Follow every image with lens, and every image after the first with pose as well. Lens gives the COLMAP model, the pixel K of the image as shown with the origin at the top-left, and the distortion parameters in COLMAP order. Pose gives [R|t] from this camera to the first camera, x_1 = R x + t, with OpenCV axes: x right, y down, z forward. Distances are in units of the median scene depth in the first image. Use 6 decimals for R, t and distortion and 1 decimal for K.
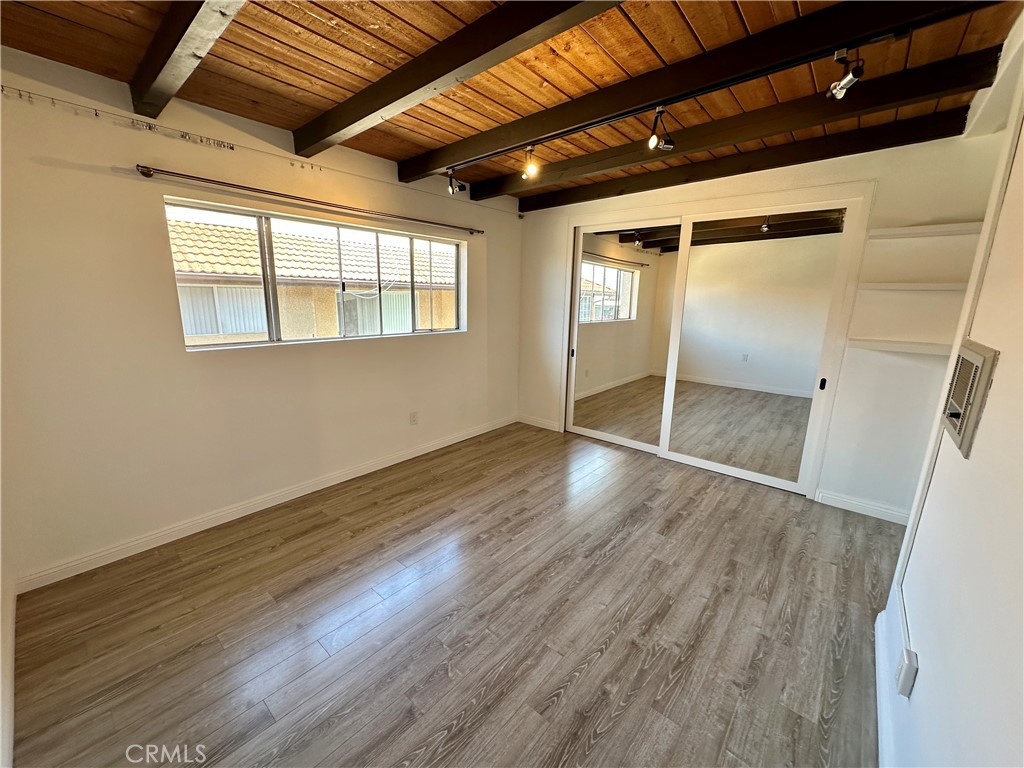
lens RADIAL K [[407.7, 0, 514.2], [0, 407.7, 385.4], [0, 0, 1]] dist [-0.004170, 0.001172]
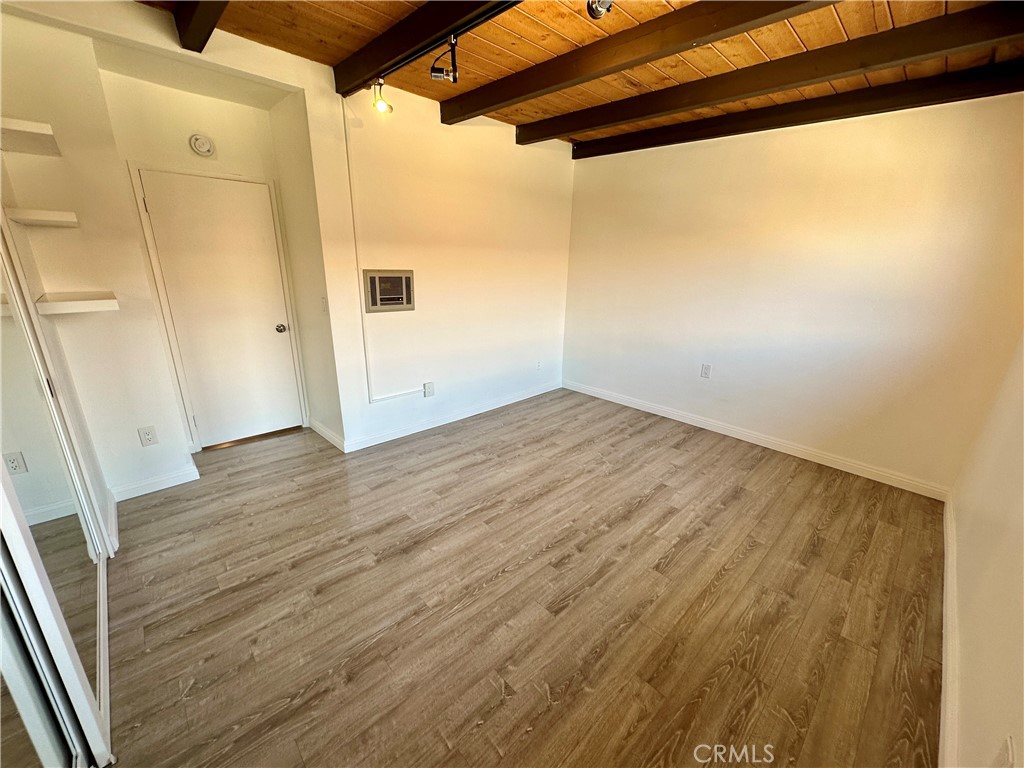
lens RADIAL K [[407.7, 0, 516.0], [0, 407.7, 382.7], [0, 0, 1]] dist [-0.004170, 0.001172]
pose [[-0.993813, -0.068534, 0.087404, 0.061056], [-0.017285, 0.872779, 0.487809, -0.340346], [-0.109716, 0.483280, -0.868564, 1.605028]]
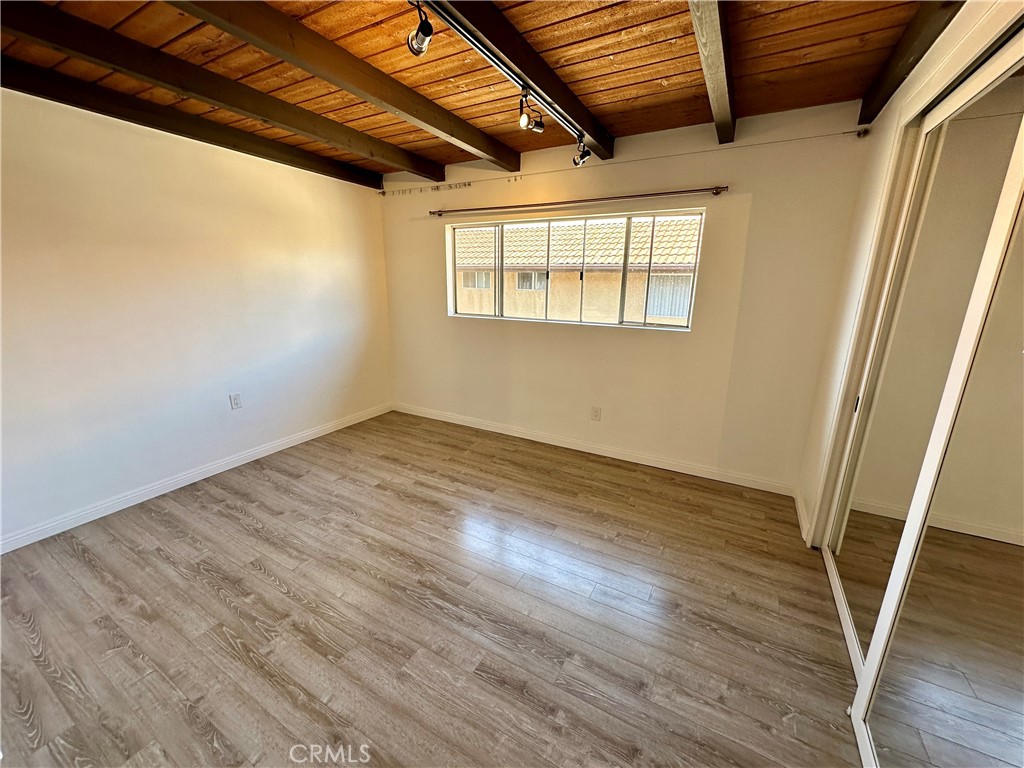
lens RADIAL K [[407.7, 0, 510.0], [0, 407.7, 384.9], [0, 0, 1]] dist [-0.004170, 0.001172]
pose [[0.182658, 0.237472, -0.954067, 0.852705], [-0.213745, 0.956774, 0.197224, -0.179040], [0.959661, 0.167903, 0.225521, 0.826542]]
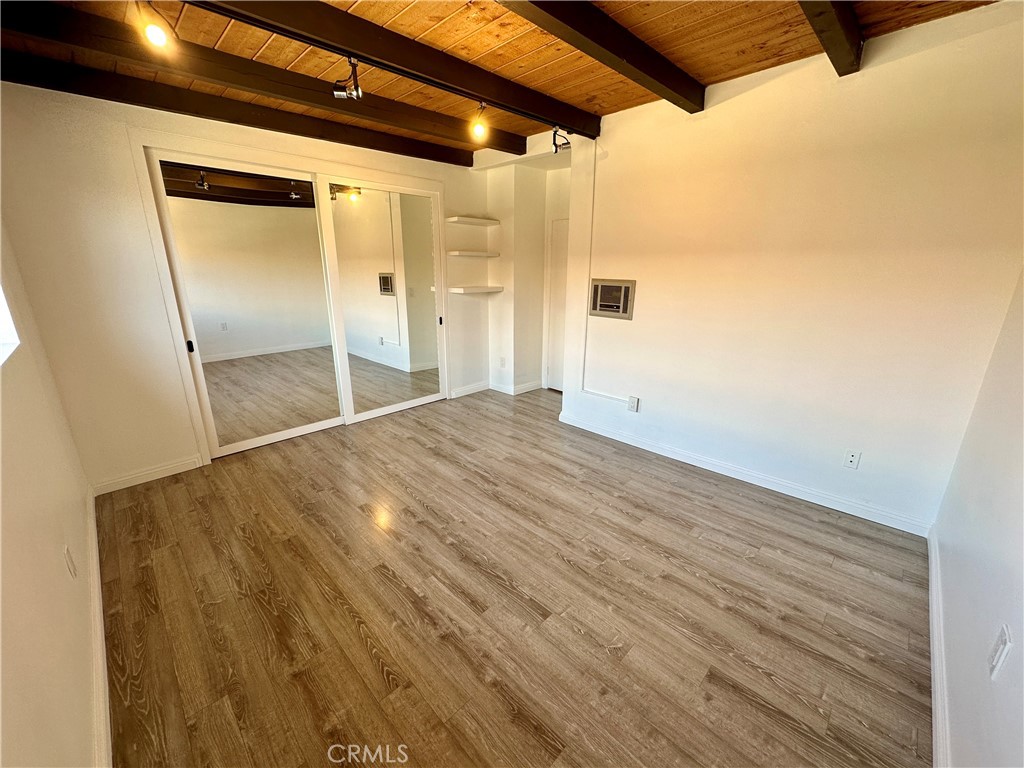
lens RADIAL K [[407.7, 0, 510.9], [0, 407.7, 384.1], [0, 0, 1]] dist [-0.004170, 0.001172]
pose [[0.077015, -0.293773, 0.952768, -0.779898], [0.211475, 0.938676, 0.272334, -0.153340], [-0.974344, 0.180513, 0.134417, 0.672101]]
